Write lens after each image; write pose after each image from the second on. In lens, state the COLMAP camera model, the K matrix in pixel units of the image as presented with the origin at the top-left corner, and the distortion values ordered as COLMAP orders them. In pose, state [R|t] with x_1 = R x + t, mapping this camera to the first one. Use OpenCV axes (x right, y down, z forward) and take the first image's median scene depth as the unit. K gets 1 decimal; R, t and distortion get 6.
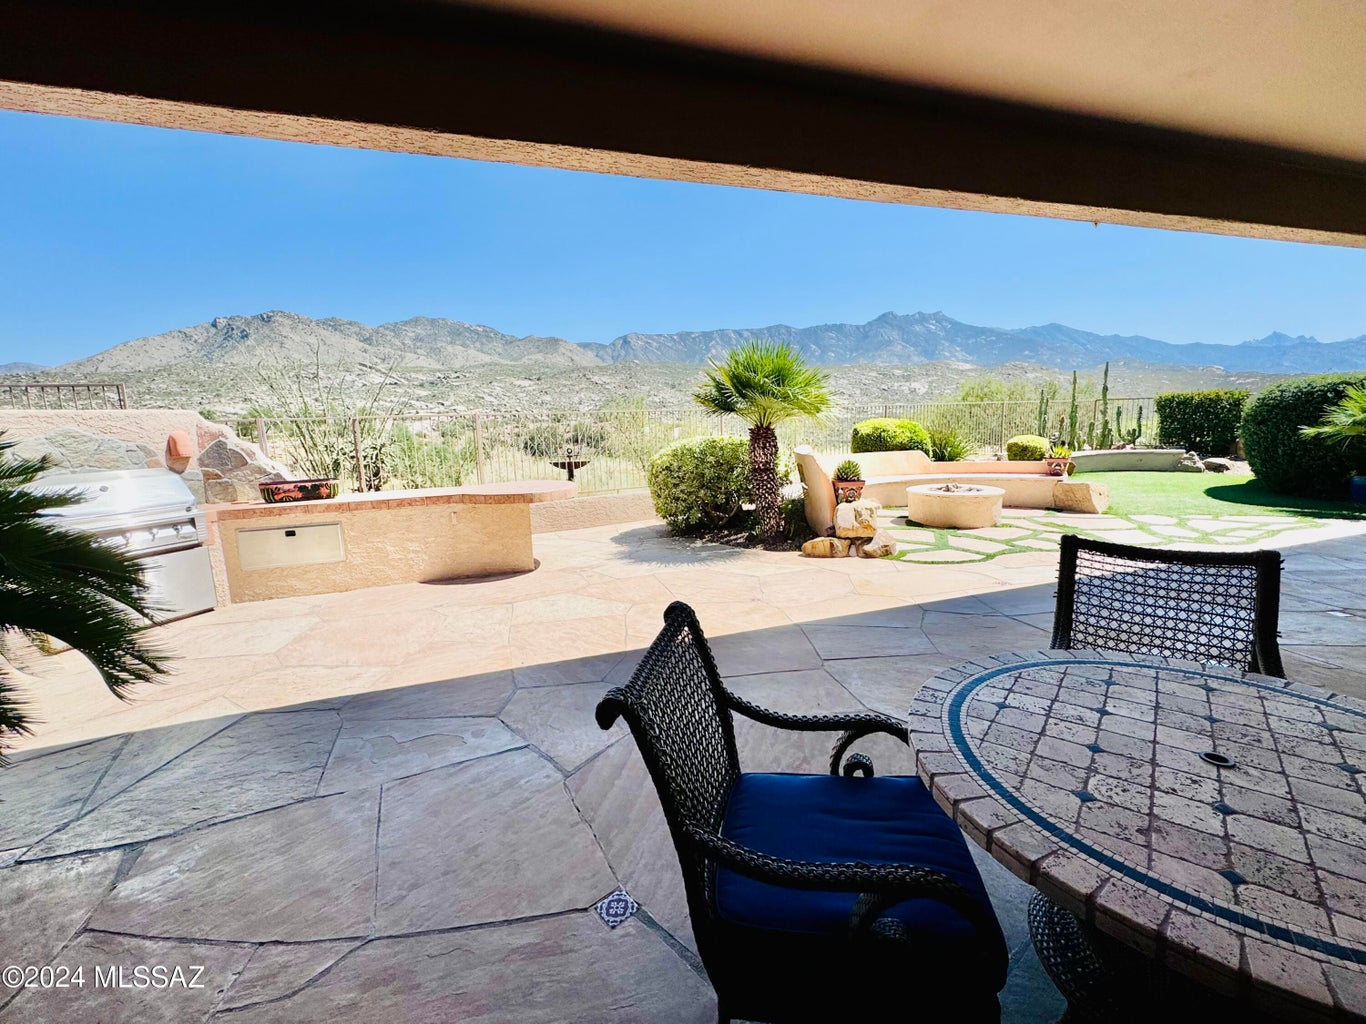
lens RADIAL K [[587.7, 0, 677.7], [0, 587.7, 512.0], [0, 0, 1]] dist [0.005395, 0.000282]
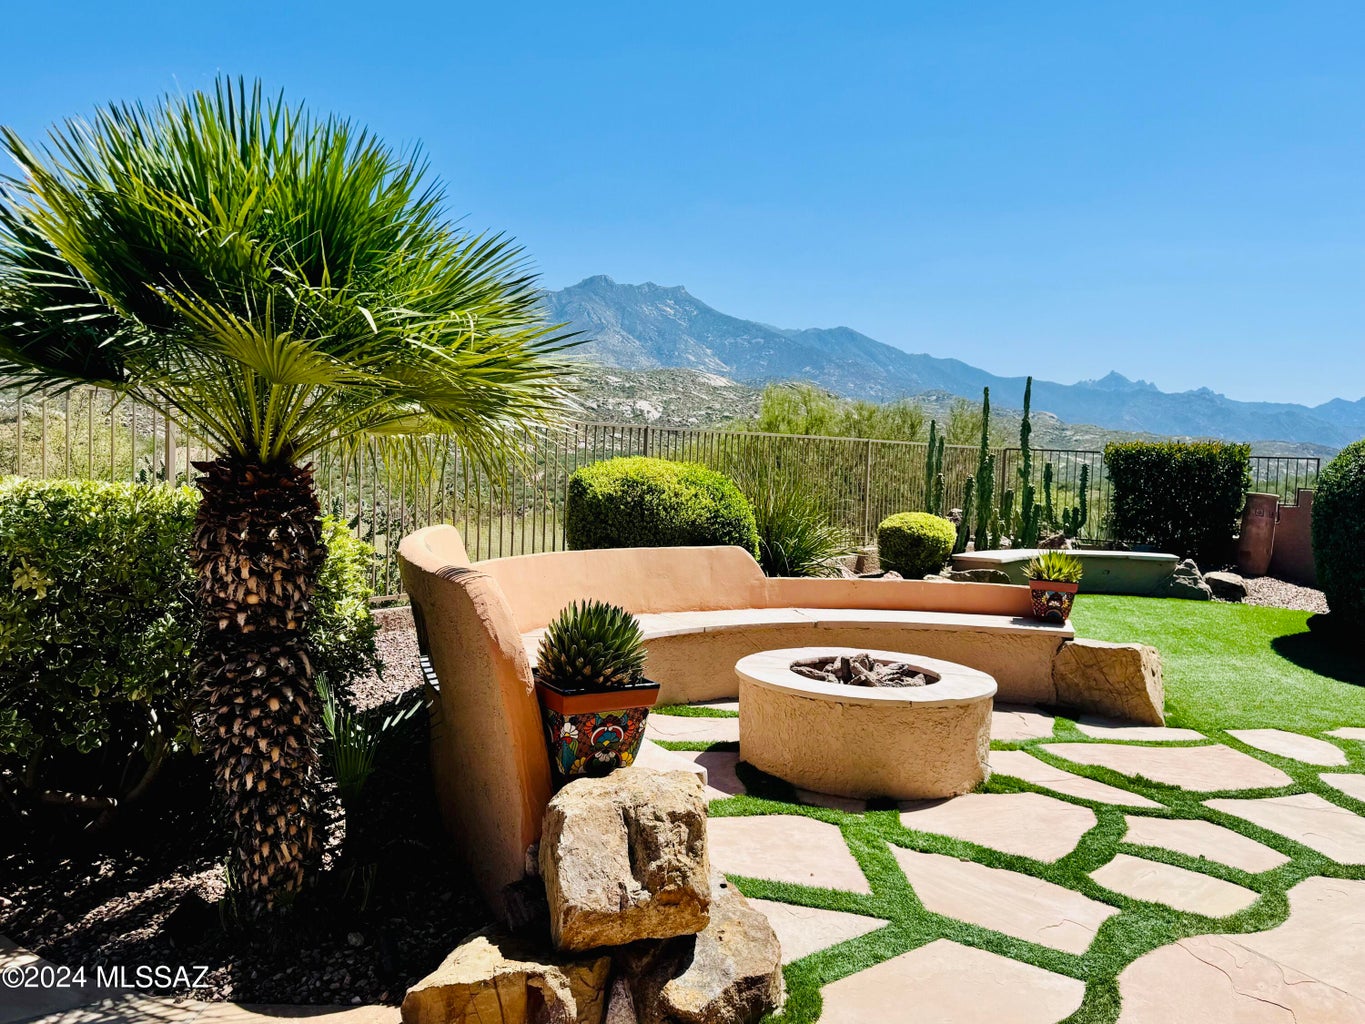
lens RADIAL K [[1048.9, 0, 674.7], [0, 1048.9, 512.9], [0, 0, 1]] dist [0.068198, -0.001749]
pose [[0.911291, 0.041521, 0.409663, 0.090844], [-0.001382, 0.995206, -0.097793, -0.059198], [-0.411760, 0.088552, 0.906980, 0.395337]]
